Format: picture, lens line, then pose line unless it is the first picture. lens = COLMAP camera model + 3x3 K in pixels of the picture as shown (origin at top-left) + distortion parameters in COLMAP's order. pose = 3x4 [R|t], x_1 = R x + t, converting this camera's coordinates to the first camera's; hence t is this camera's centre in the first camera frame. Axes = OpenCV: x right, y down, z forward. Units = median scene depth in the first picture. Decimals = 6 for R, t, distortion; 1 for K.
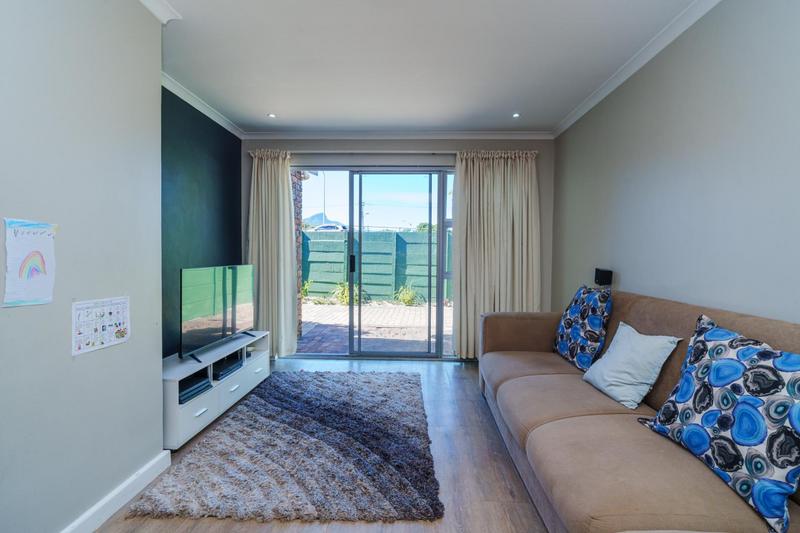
lens RADIAL K [[373.6, 0, 405.4], [0, 373.6, 265.1], [0, 0, 1]] dist [-0.007661, 0.001249]
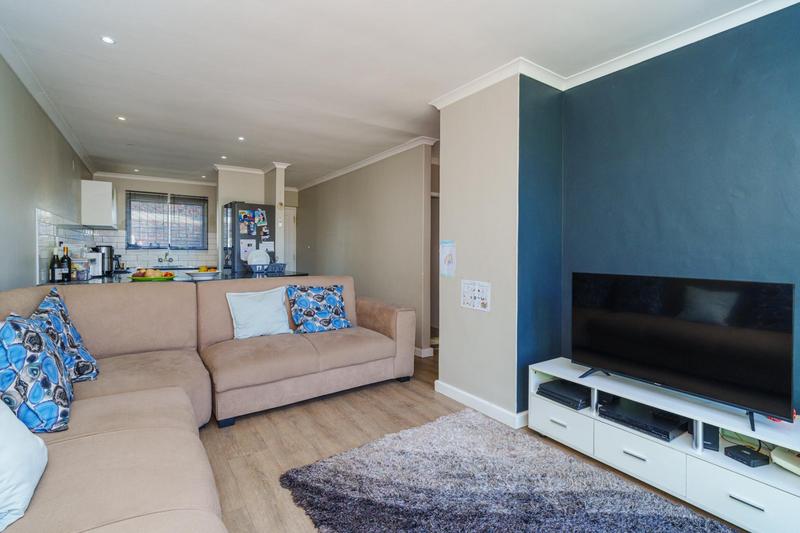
lens RADIAL K [[381.0, 0, 399.3], [0, 381.0, 254.4], [0, 0, 1]] dist [0.000036, 0.000748]
pose [[-0.817709, -0.011040, -0.575526, 0.275391], [-0.031355, 0.999186, 0.025381, -0.036954], [0.574778, 0.038800, -0.817389, 1.220593]]
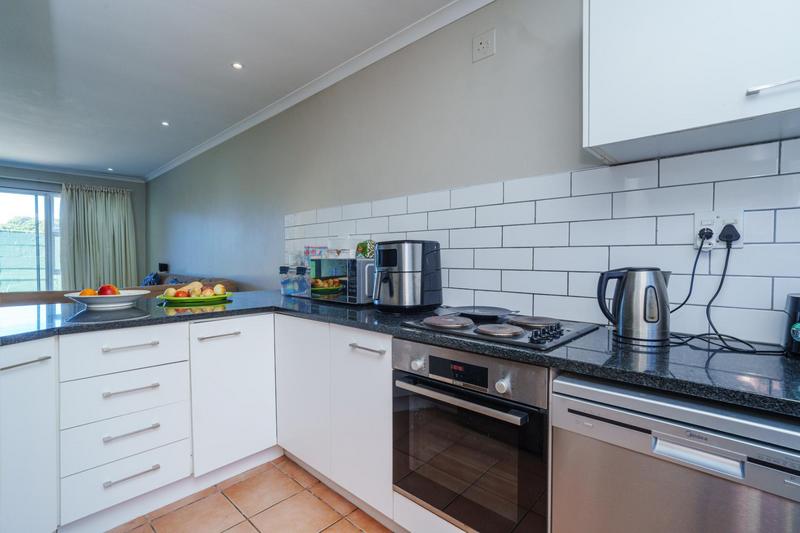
lens RADIAL K [[369.6, 0, 400.0], [0, 369.6, 266.5], [0, 0, 1]] dist [0.001088, -0.000028]
pose [[0.663920, -0.024723, 0.747395, -0.086560], [0.026355, 0.999606, 0.009654, 0.038678], [-0.747339, 0.013288, 0.664310, -1.131654]]
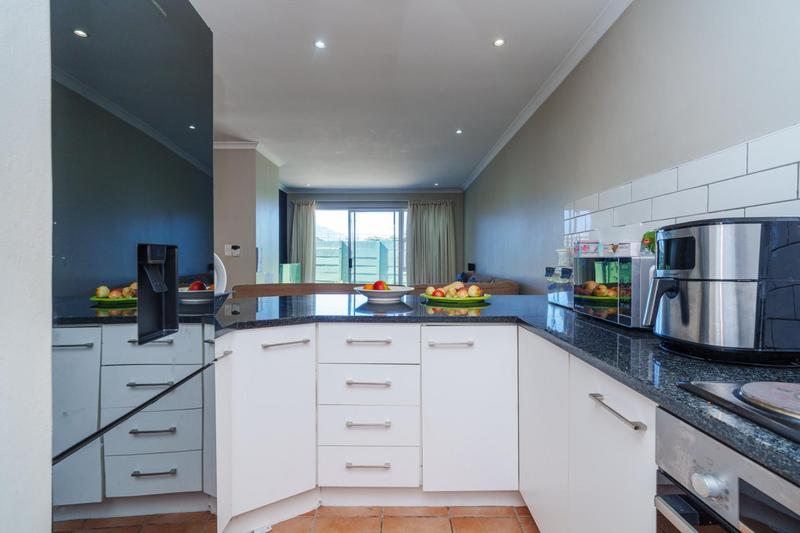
lens RADIAL K [[373.6, 0, 405.4], [0, 373.6, 265.1], [0, 0, 1]] dist [-0.007661, 0.001249]
pose [[0.999518, -0.007804, 0.030044, 0.088154], [0.008197, 0.999882, -0.012968, 0.042576], [-0.029940, 0.013208, 0.999464, -1.048915]]
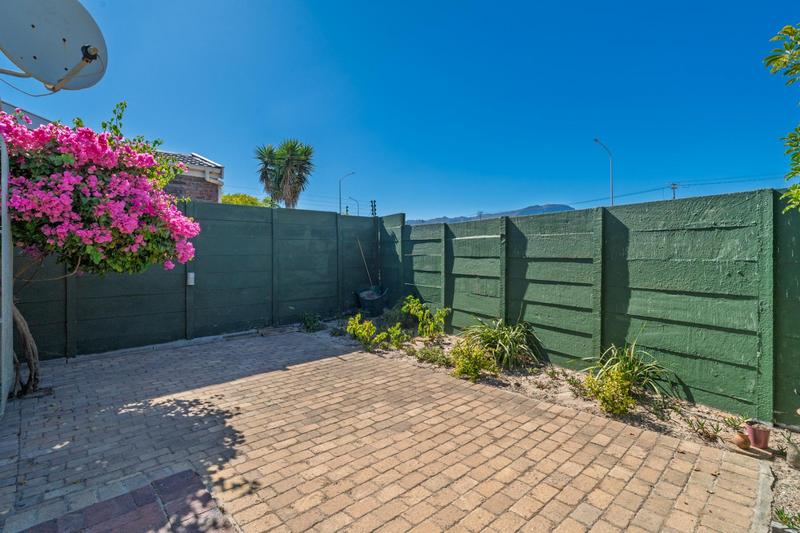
lens RADIAL K [[381.0, 0, 399.3], [0, 381.0, 254.4], [0, 0, 1]] dist [0.000036, 0.000748]
pose [[0.684725, -0.022261, -0.728461, 0.462901], [-0.001313, 0.999494, -0.031778, -0.086034], [0.728800, 0.022716, 0.684350, 2.051074]]
